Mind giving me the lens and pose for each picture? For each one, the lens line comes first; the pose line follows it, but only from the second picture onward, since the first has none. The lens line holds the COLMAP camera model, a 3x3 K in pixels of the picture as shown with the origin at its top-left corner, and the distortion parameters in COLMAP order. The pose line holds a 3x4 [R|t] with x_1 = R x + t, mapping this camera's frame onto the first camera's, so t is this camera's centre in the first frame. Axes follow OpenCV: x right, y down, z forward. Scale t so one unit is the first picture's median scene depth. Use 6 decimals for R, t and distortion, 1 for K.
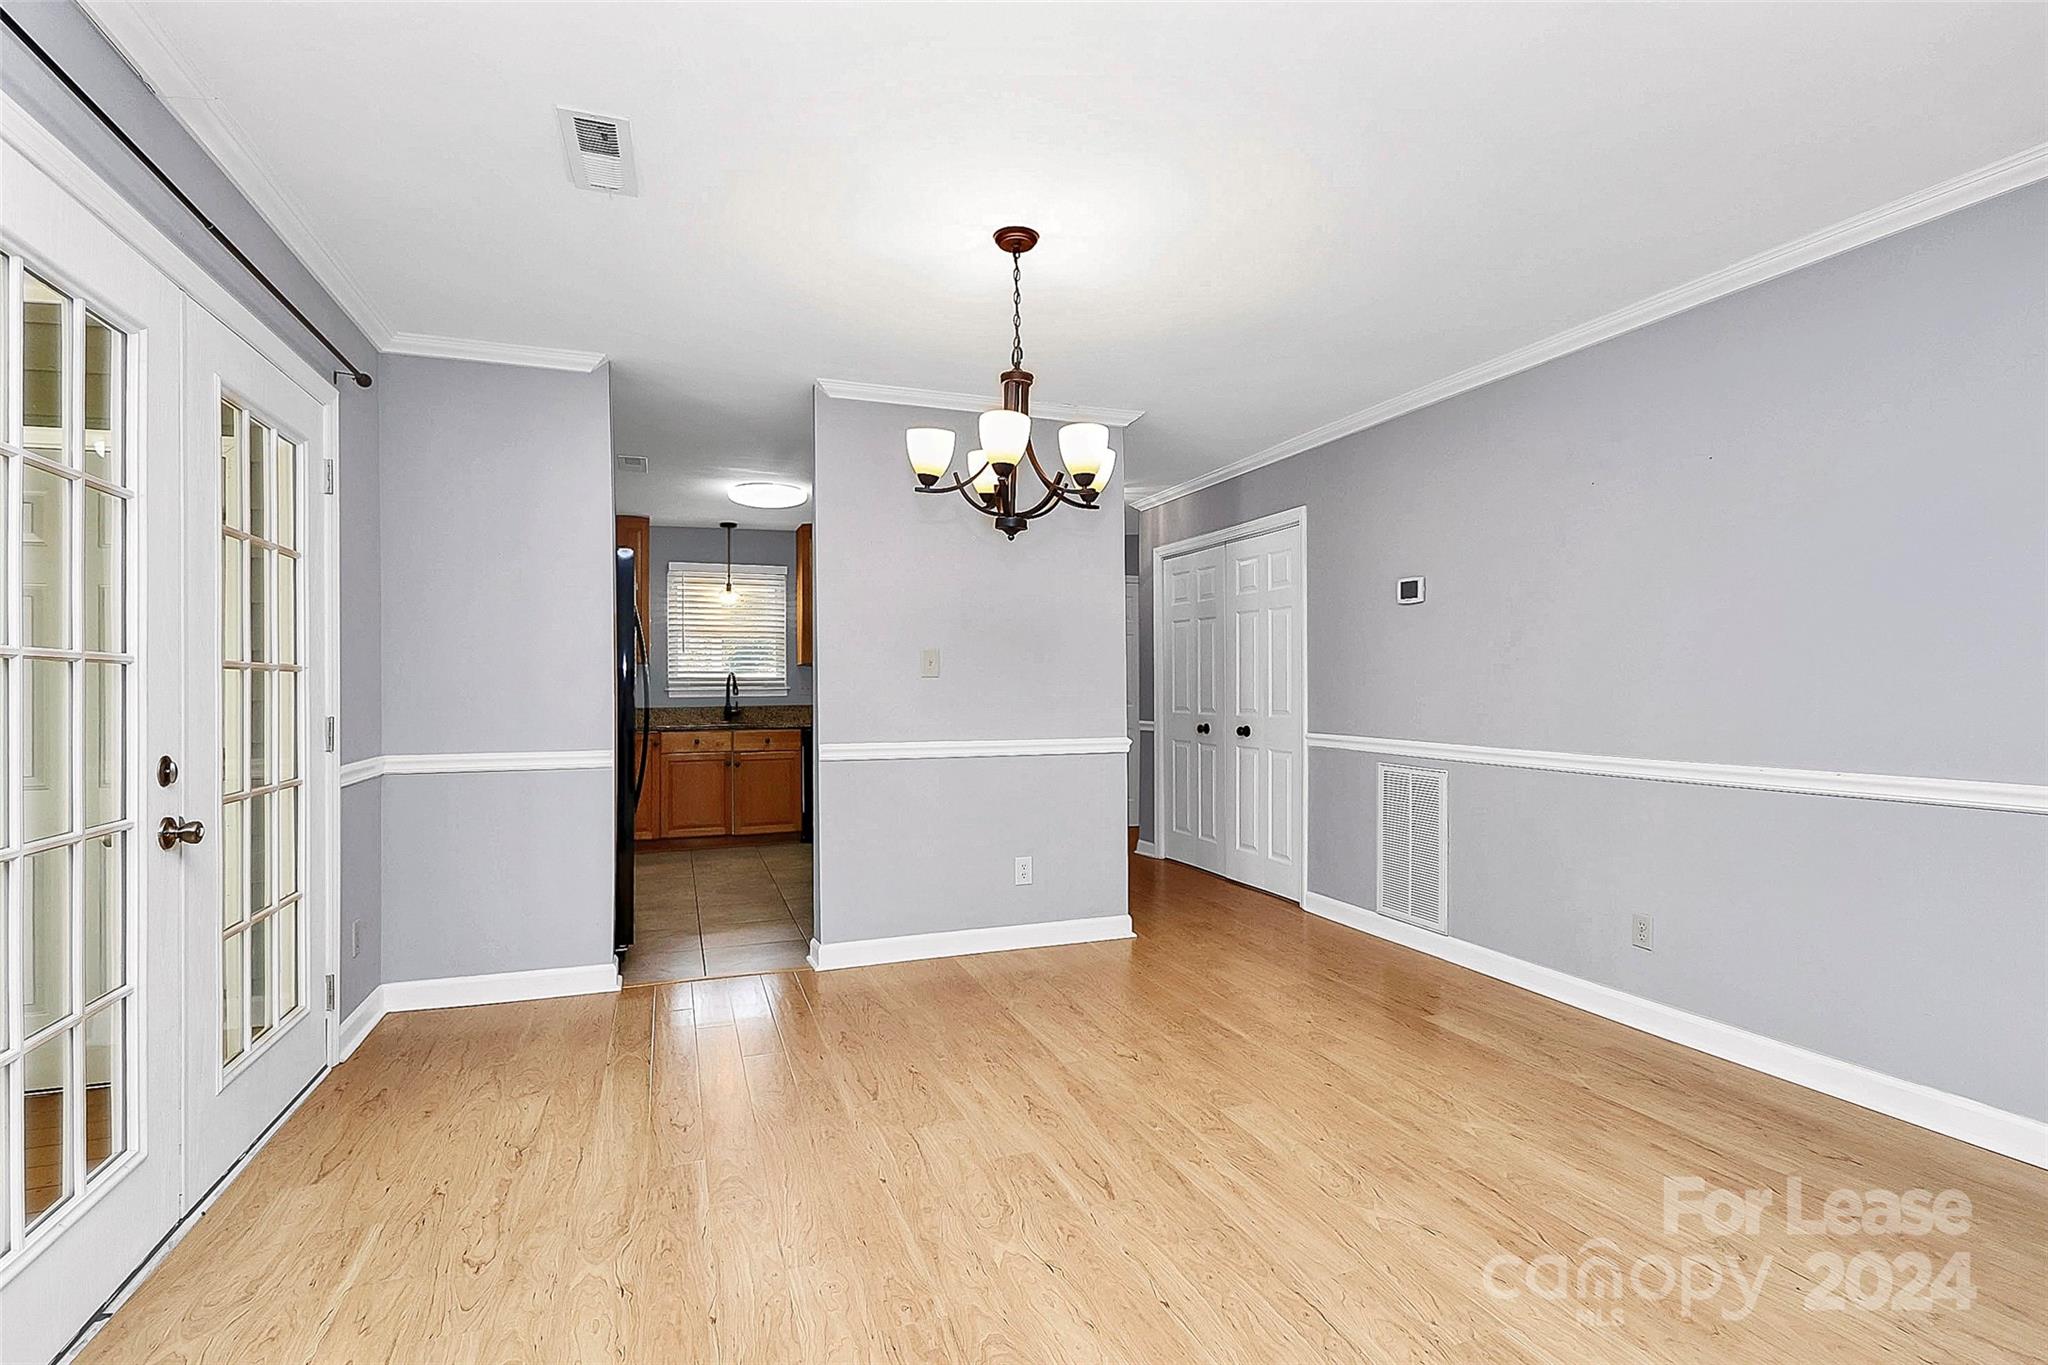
lens RADIAL K [[972.8, 0, 1042.6], [0, 972.8, 686.5], [0, 0, 1]] dist [0.001622, -0.009578]
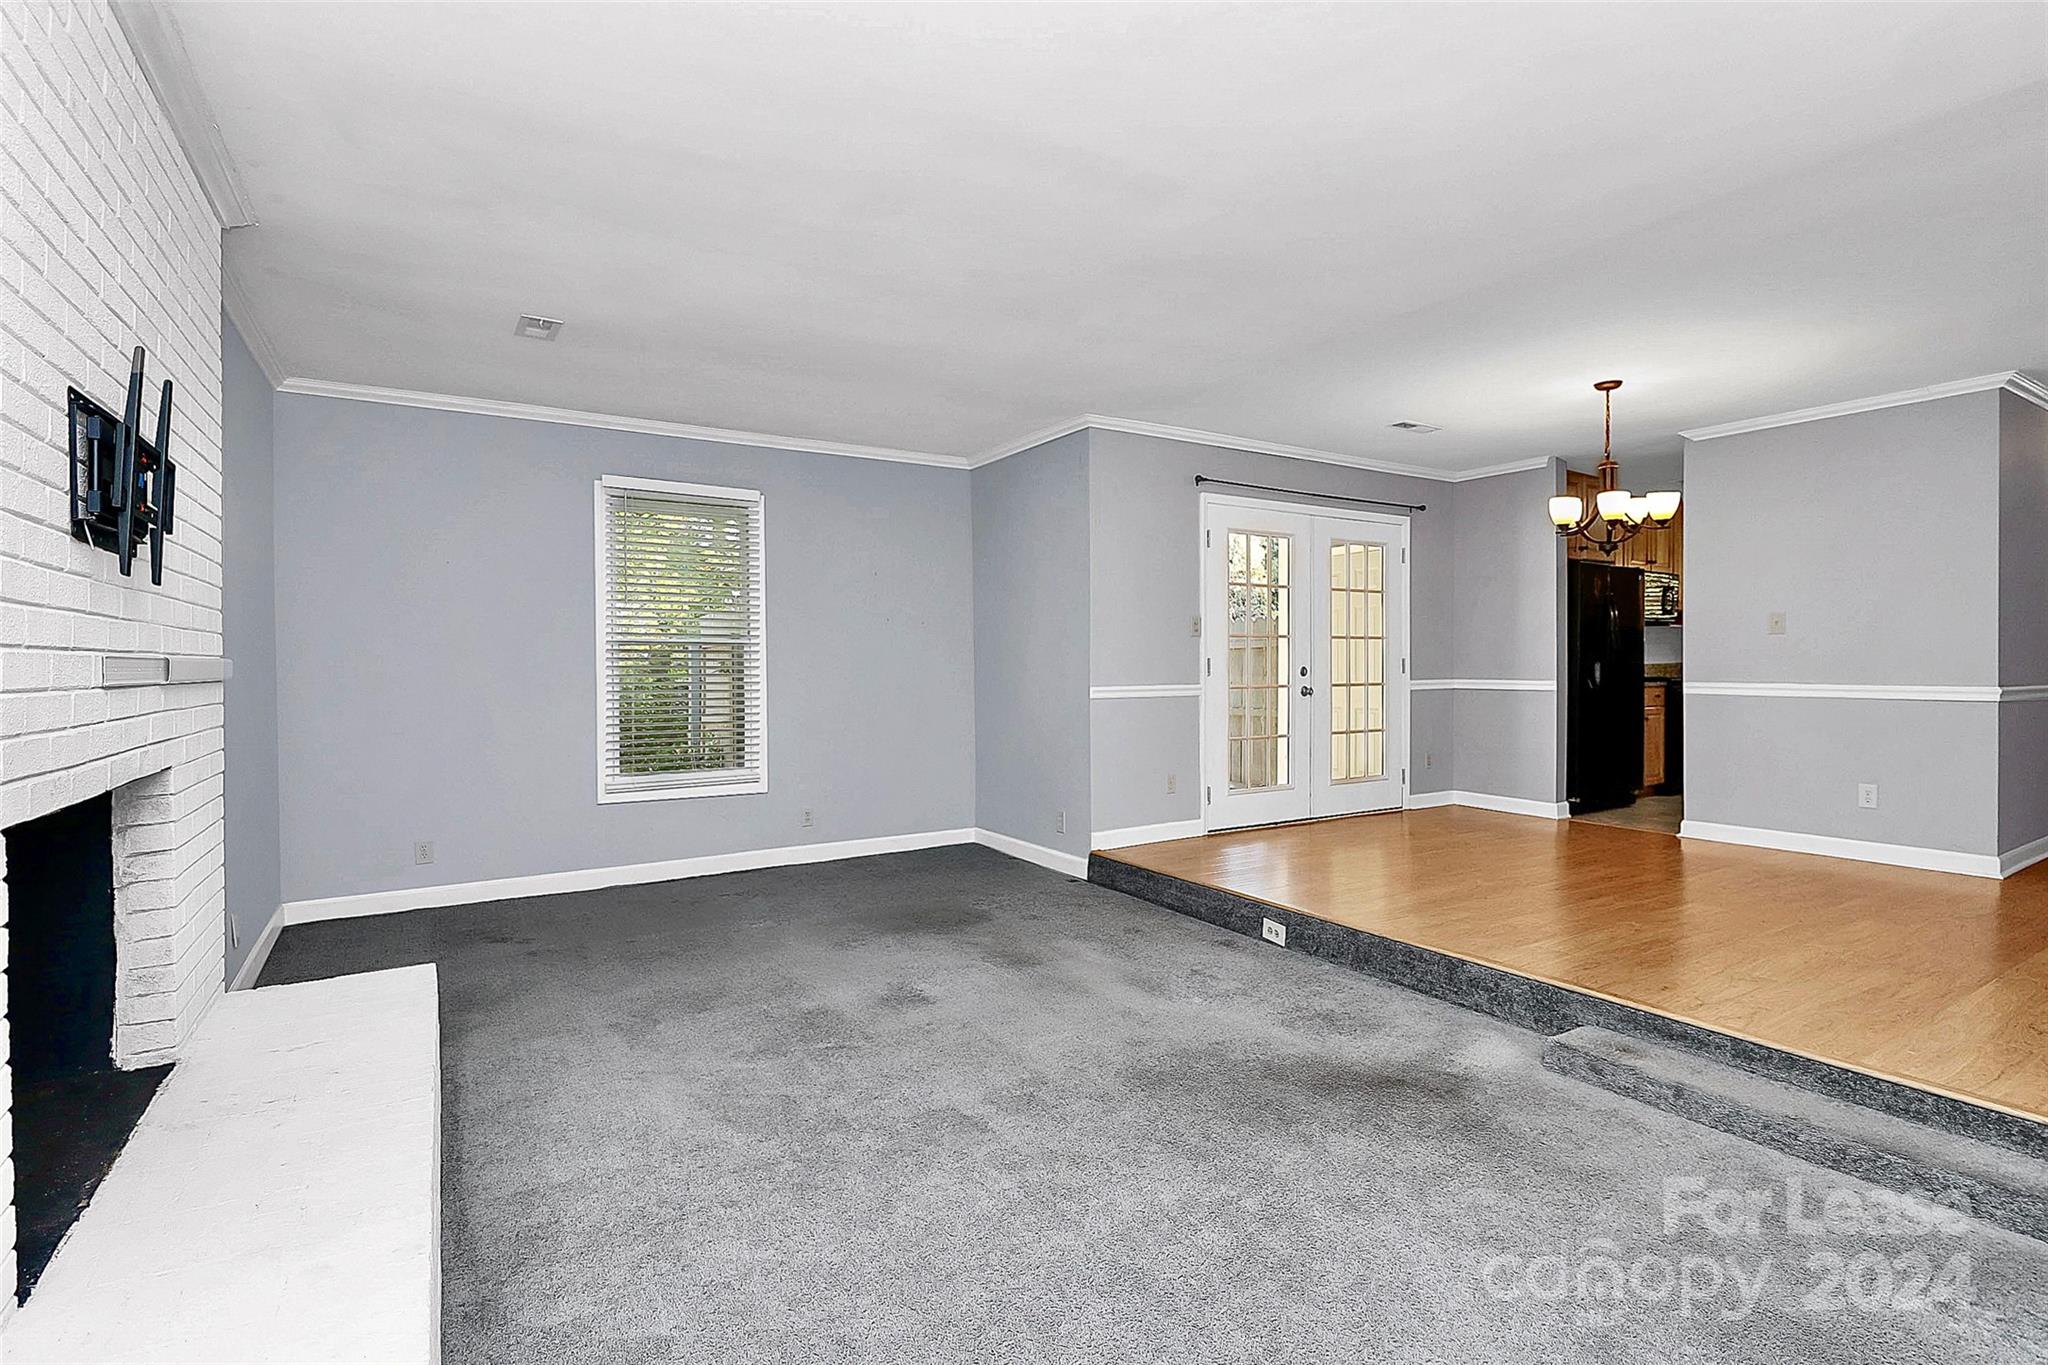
lens RADIAL K [[962.0, 0, 1024.1], [0, 962.0, 671.7], [0, 0, 1]] dist [-0.001975, -0.011286]
pose [[0.194688, 0.014510, -0.980758, 1.353889], [0.002937, 0.999877, 0.015376, 0.024820], [0.980861, -0.005874, 0.194622, -0.345102]]
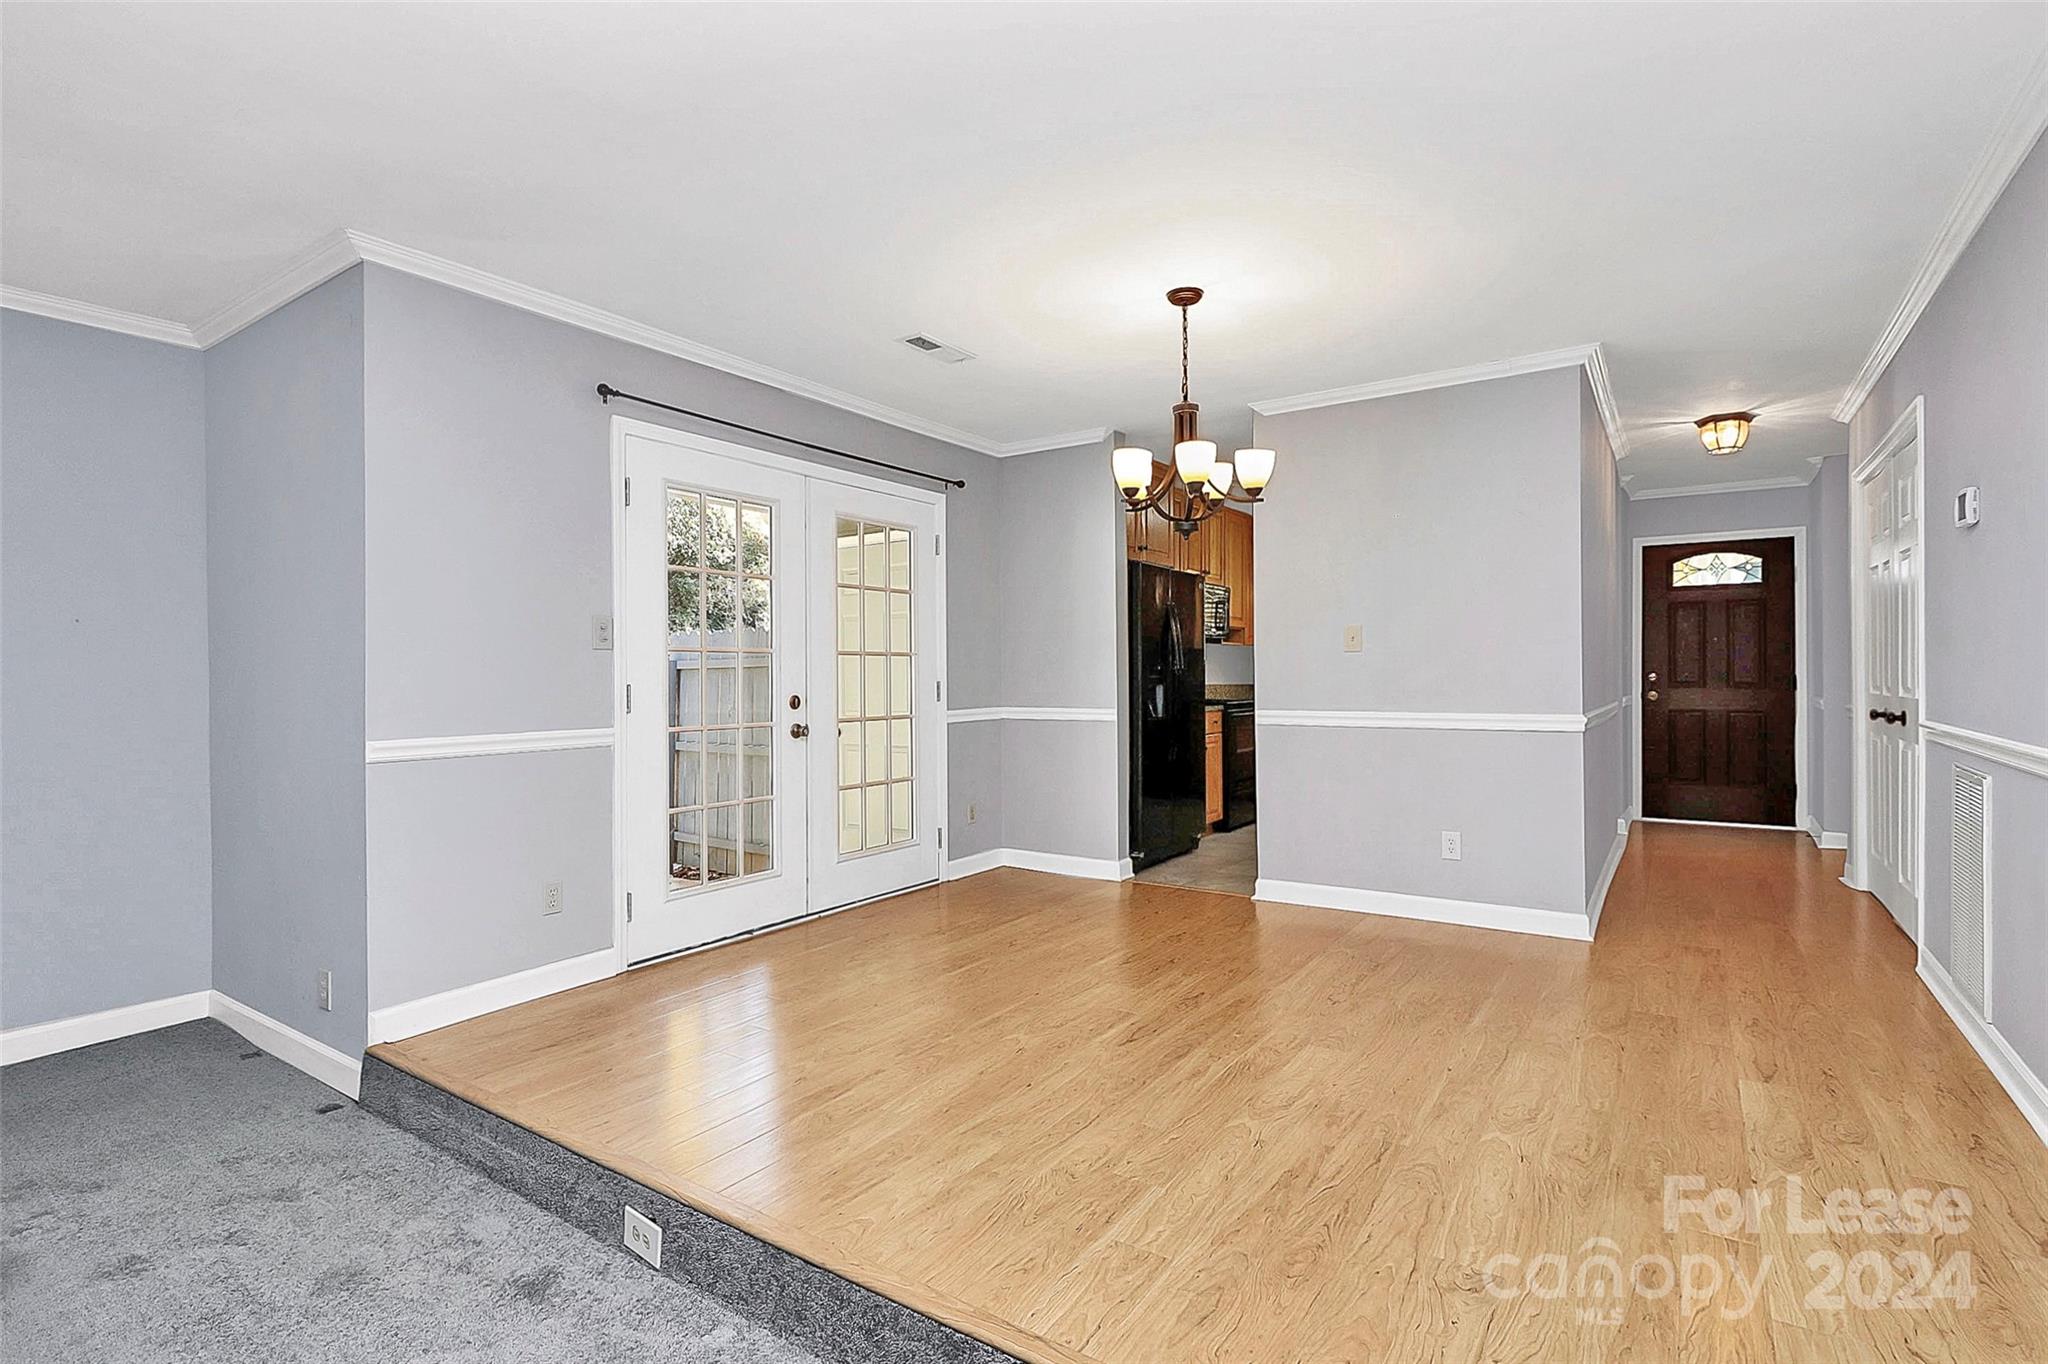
lens RADIAL K [[979.1, 0, 1024.0], [0, 979.1, 682.0], [0, 0, 1]] dist [-0.000593, -0.000437]
pose [[0.579313, 0.005299, -0.815088, 0.799322], [0.004711, 0.999940, 0.009849, 0.015370], [0.815092, -0.009545, 0.579253, 0.098771]]
